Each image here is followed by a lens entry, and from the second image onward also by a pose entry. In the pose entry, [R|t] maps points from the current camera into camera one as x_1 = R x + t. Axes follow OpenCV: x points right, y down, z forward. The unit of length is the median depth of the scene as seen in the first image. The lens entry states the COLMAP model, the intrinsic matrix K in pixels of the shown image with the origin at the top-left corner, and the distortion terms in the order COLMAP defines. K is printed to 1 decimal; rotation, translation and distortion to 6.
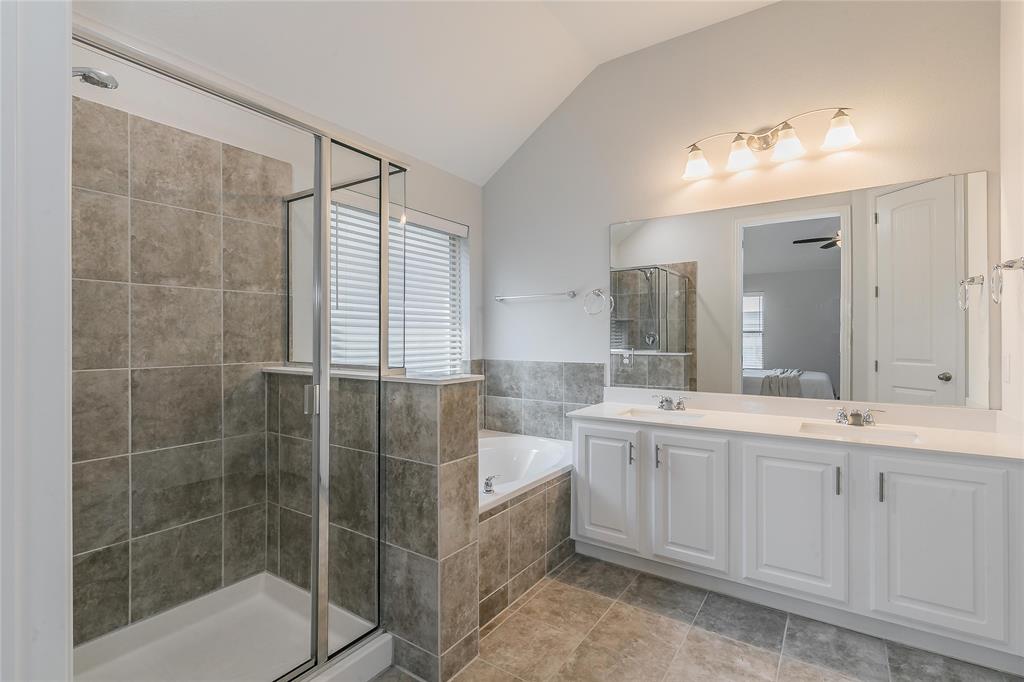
lens RADIAL K [[474.7, 0, 517.4], [0, 474.7, 337.0], [0, 0, 1]] dist [-0.006324, -0.000824]
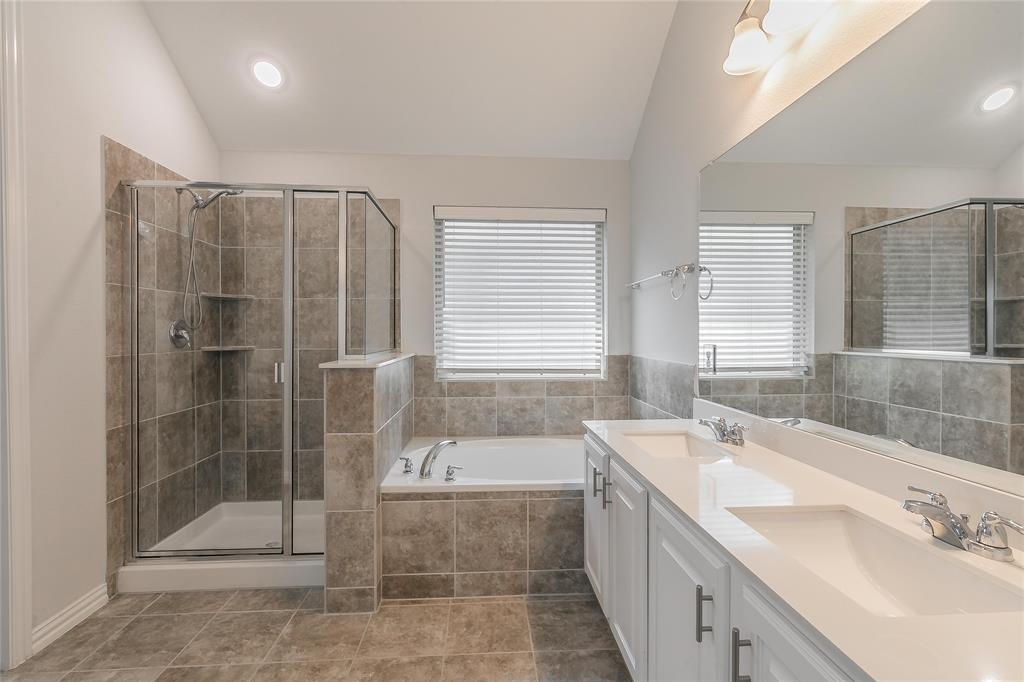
lens RADIAL K [[474.7, 0, 511.6], [0, 474.7, 336.4], [0, 0, 1]] dist [-0.006324, -0.000824]
pose [[0.613323, 0.006318, -0.789807, 0.828497], [0.000473, 0.999965, 0.008367, 0.006434], [0.789832, -0.005505, 0.613298, 0.474003]]
